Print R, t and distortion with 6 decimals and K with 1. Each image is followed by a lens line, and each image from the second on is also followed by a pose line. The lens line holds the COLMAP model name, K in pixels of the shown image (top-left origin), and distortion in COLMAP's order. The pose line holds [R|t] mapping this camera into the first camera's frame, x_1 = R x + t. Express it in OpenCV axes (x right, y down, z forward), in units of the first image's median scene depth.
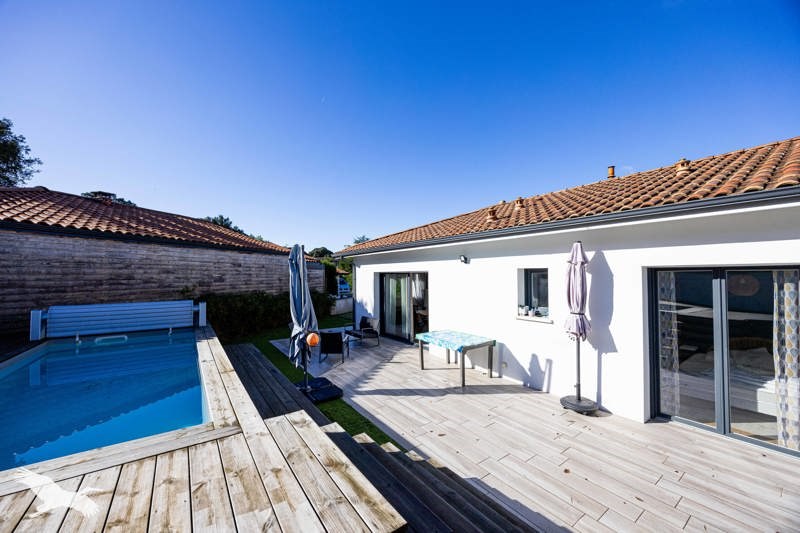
lens RADIAL K [[313.5, 0, 400.0], [0, 313.5, 269.3], [0, 0, 1]] dist [0.000707, 0.000040]
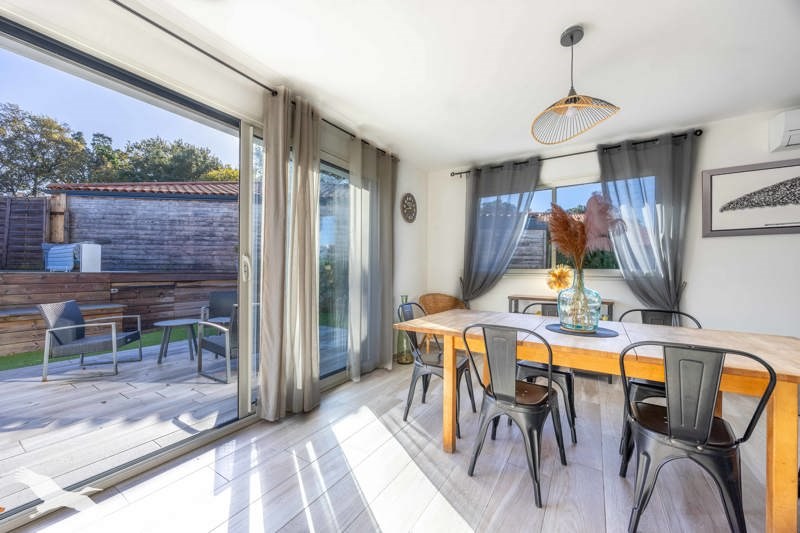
lens RADIAL K [[313.5, 0, 396.6], [0, 313.5, 268.4], [0, 0, 1]] dist [0.000707, 0.000040]
pose [[0.385508, -0.002179, -0.922702, 0.403694], [0.003326, 0.999994, -0.000972, 0.159558], [0.922699, -0.002695, 0.385513, 1.285047]]
